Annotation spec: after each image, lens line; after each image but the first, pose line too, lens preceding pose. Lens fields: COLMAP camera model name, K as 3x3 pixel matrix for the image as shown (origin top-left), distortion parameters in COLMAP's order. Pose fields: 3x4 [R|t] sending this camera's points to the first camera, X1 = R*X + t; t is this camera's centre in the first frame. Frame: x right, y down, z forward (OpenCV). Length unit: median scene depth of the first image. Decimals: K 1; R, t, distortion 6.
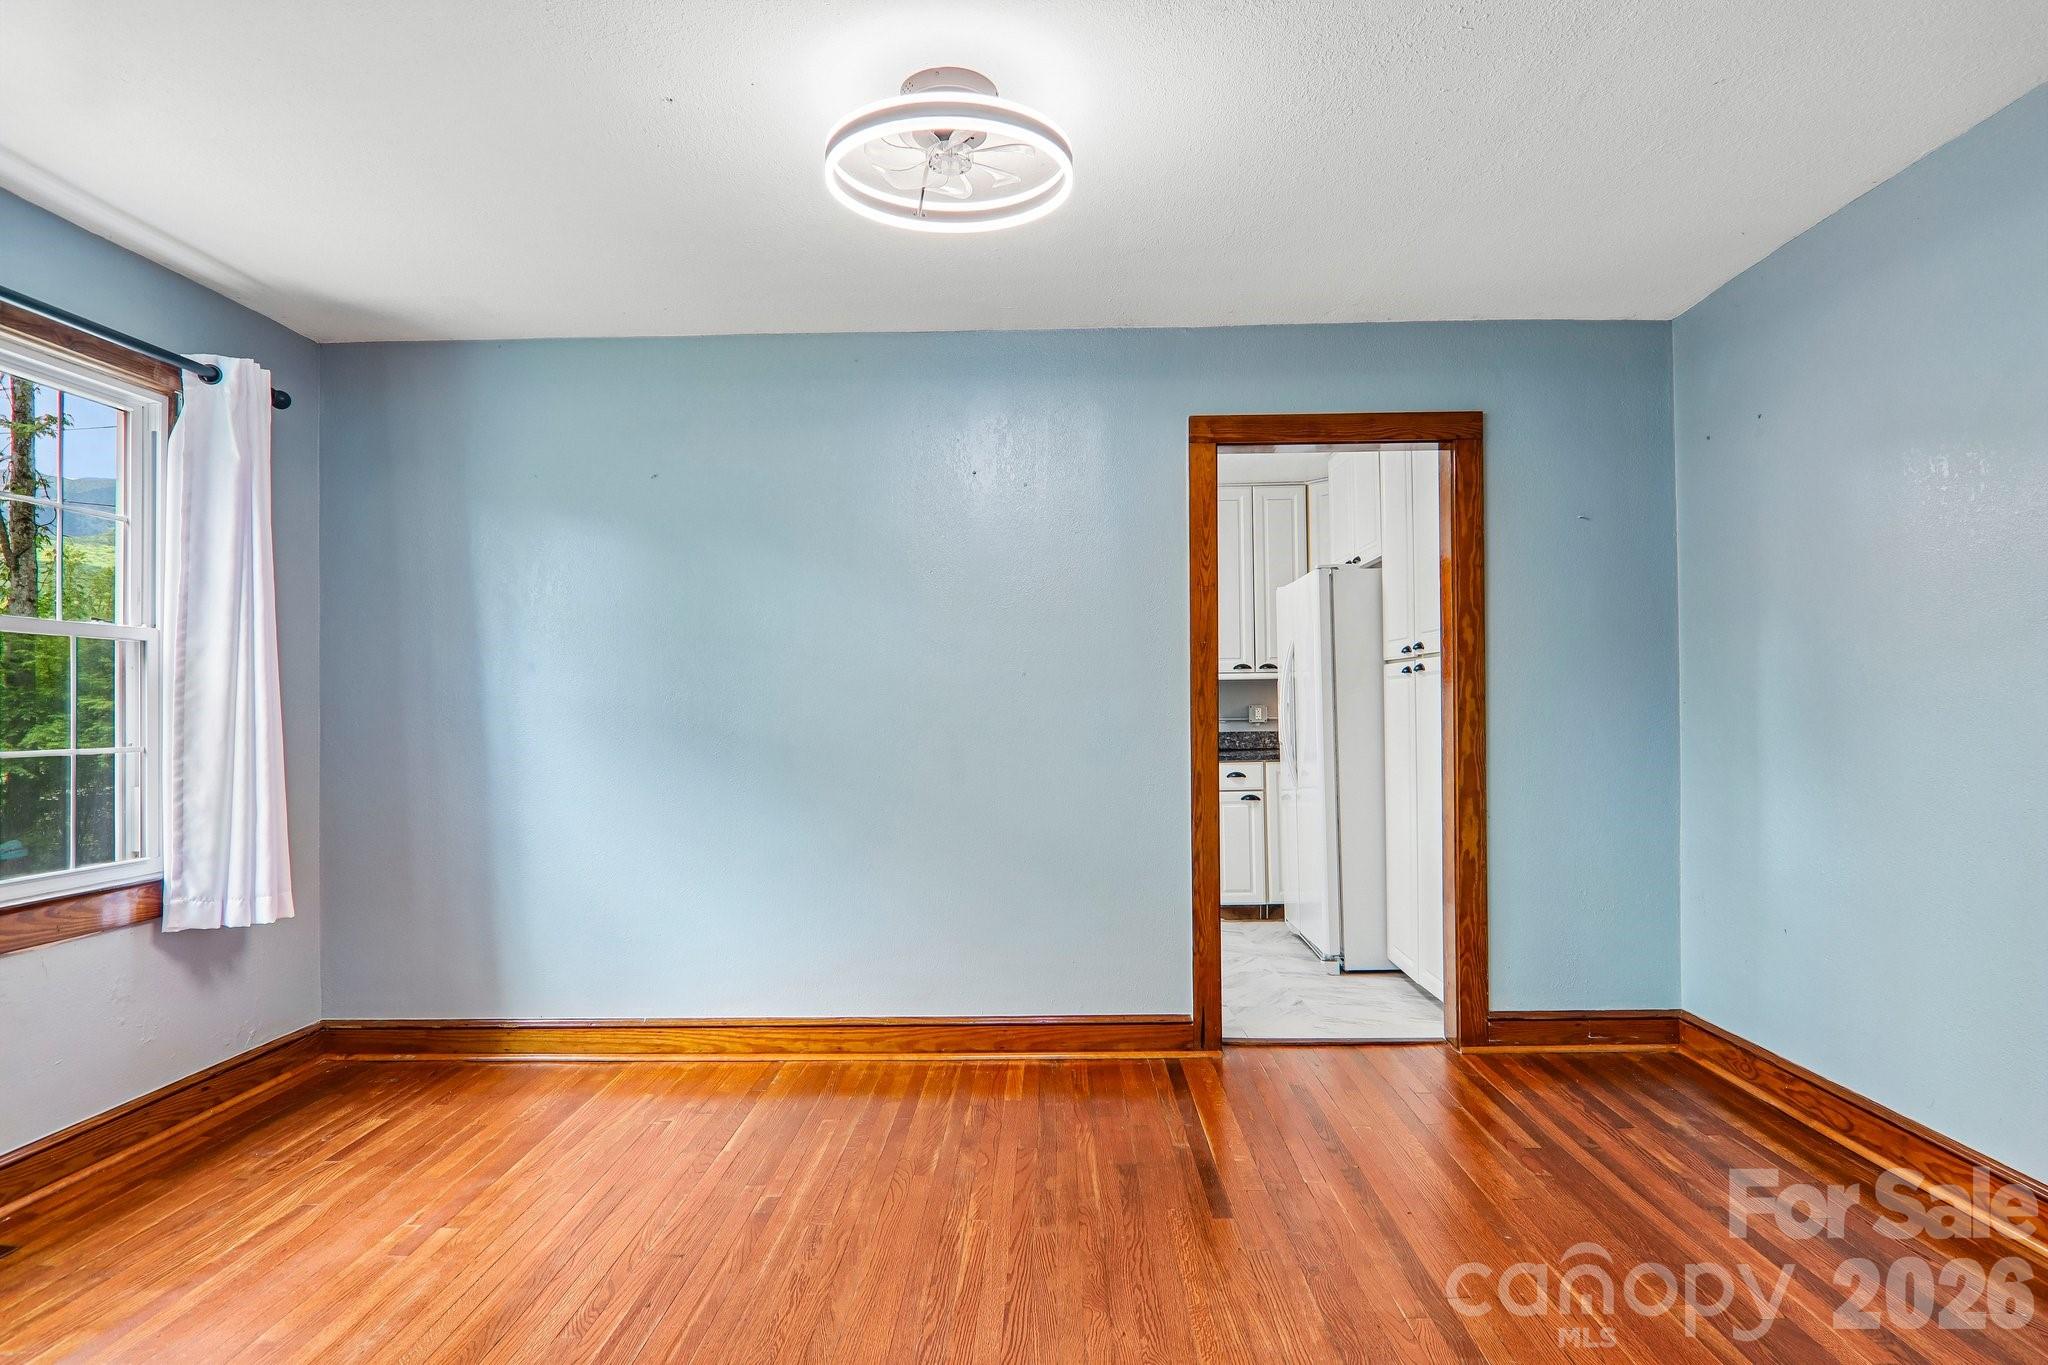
lens RADIAL K [[1138.8, 0, 1016.3], [0, 1138.8, 688.4], [0, 0, 1]] dist [0.015362, -0.022466]
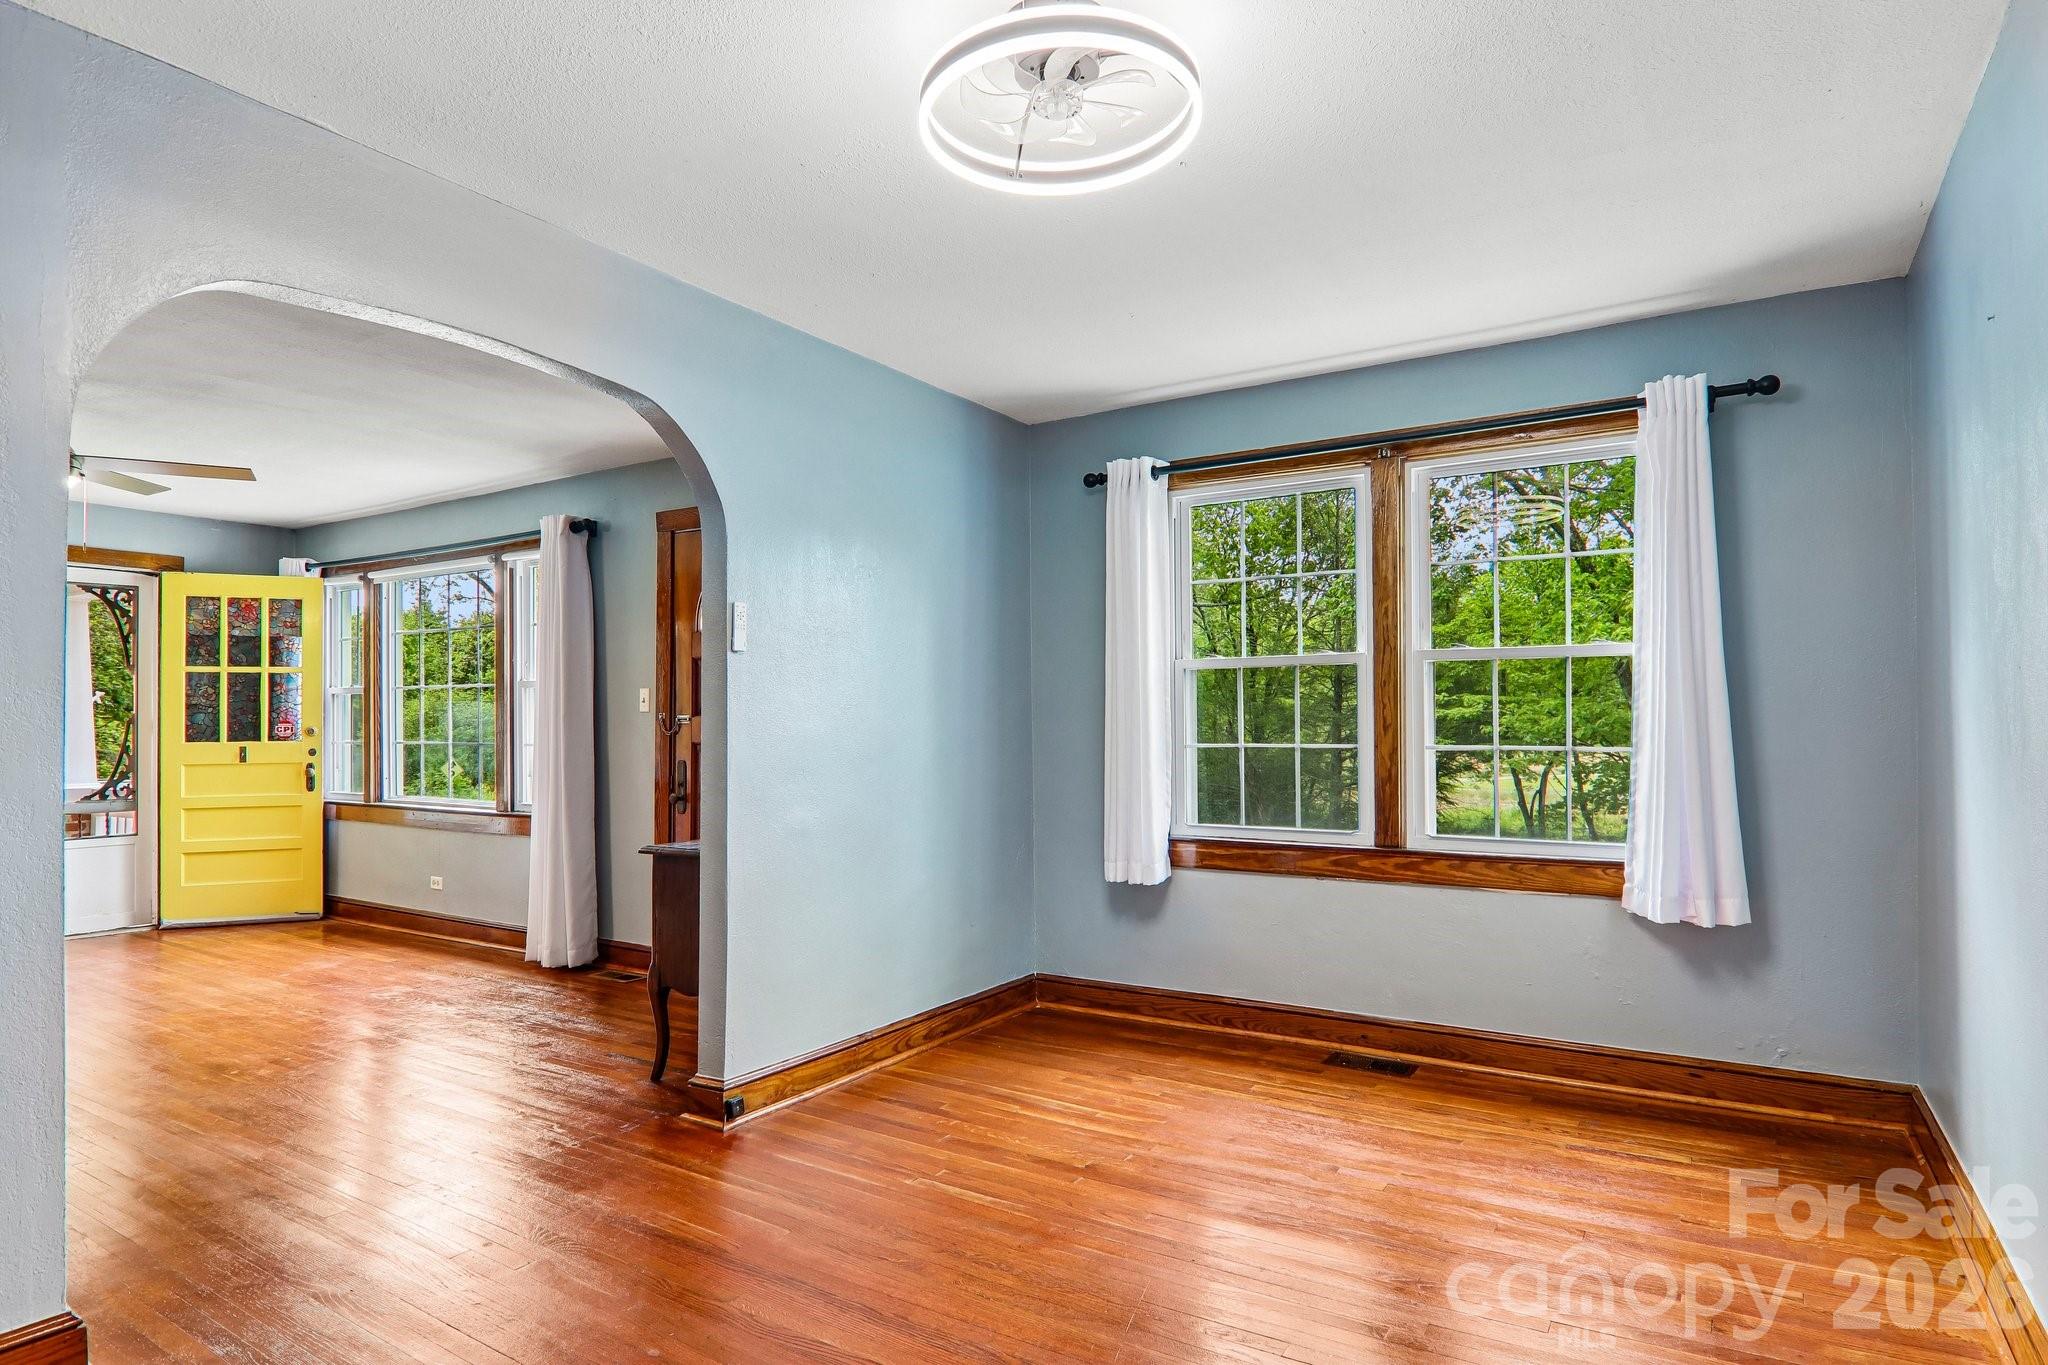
lens RADIAL K [[1138.8, 0, 1029.6], [0, 1138.8, 689.1], [0, 0, 1]] dist [0.015362, -0.022466]
pose [[-0.500313, -0.009463, -0.865793, 0.458828], [0.031585, 0.999075, -0.029172, 0.006606], [0.865268, -0.041941, -0.499552, 0.909186]]
